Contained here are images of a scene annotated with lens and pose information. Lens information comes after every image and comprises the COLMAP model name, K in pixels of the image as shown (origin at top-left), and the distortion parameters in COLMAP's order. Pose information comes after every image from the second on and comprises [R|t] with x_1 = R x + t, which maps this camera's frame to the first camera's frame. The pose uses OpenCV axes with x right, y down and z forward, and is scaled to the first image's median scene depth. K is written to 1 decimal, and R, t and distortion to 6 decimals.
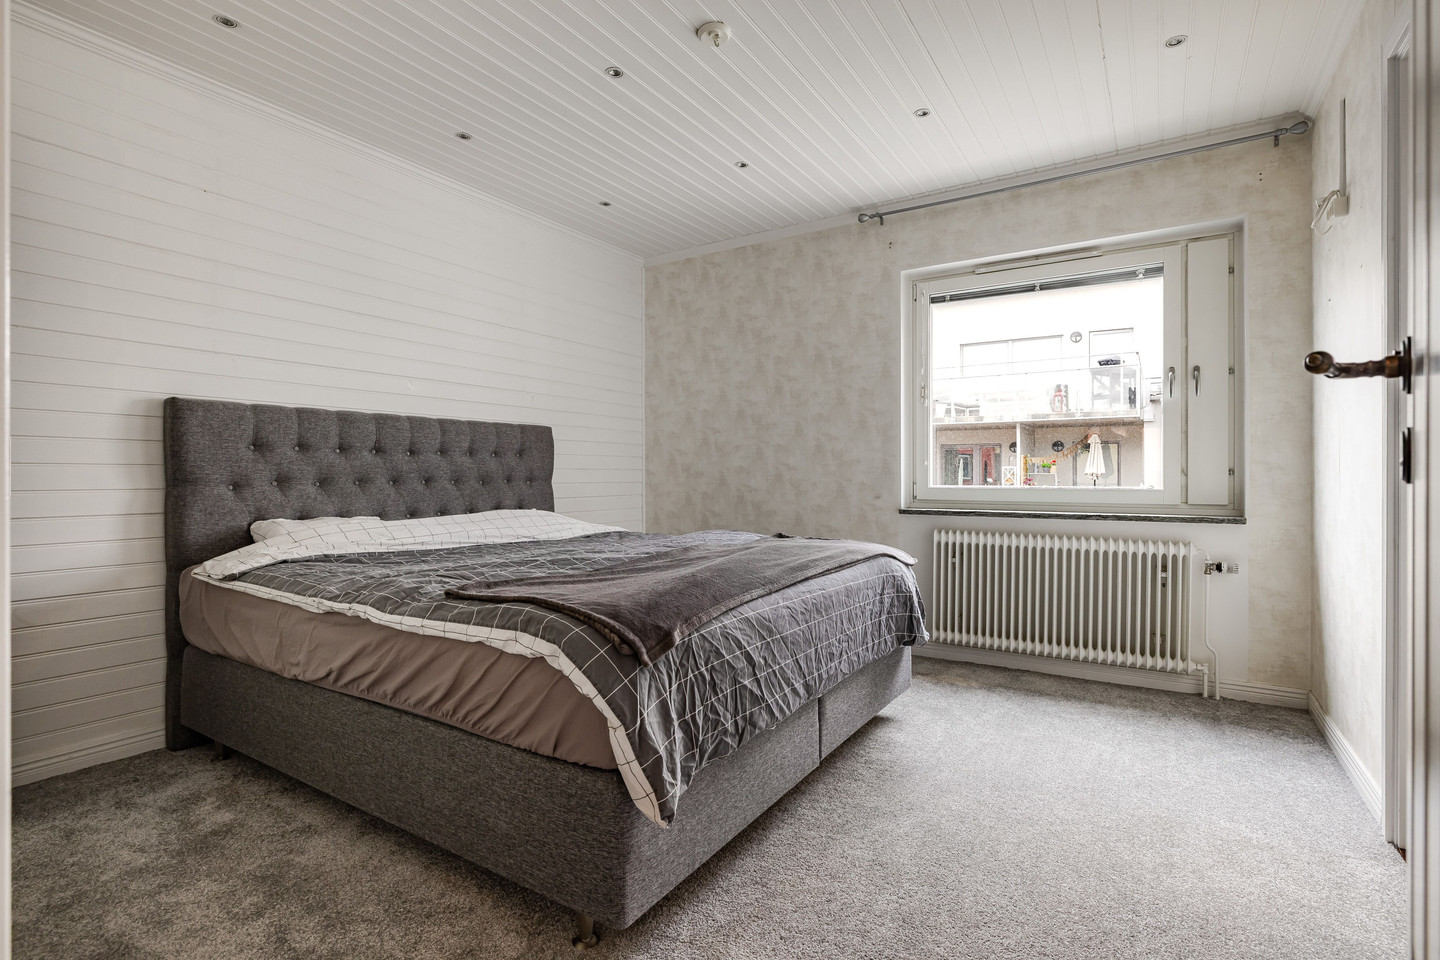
lens RADIAL K [[664.9, 0, 730.2], [0, 664.9, 473.1], [0, 0, 1]] dist [-0.003991, -0.000118]
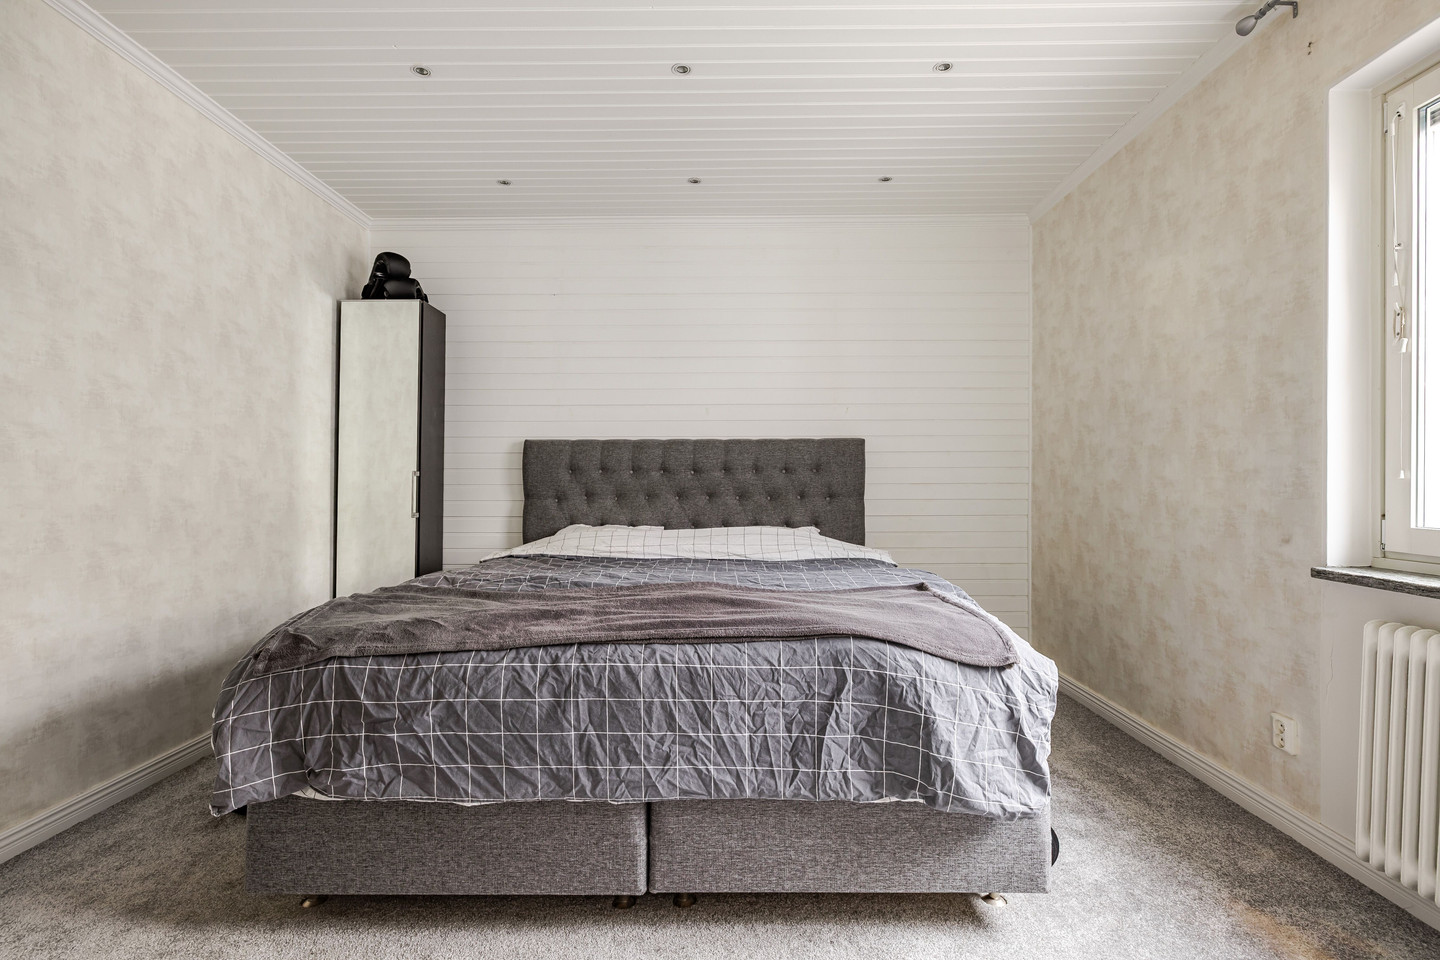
lens RADIAL K [[664.9, 0, 728.6], [0, 664.9, 477.1], [0, 0, 1]] dist [-0.003991, -0.000118]
pose [[0.551072, -0.005725, -0.834438, 0.421837], [0.003623, 0.999983, -0.004469, -0.013502], [0.834450, -0.000560, 0.551083, 0.352705]]
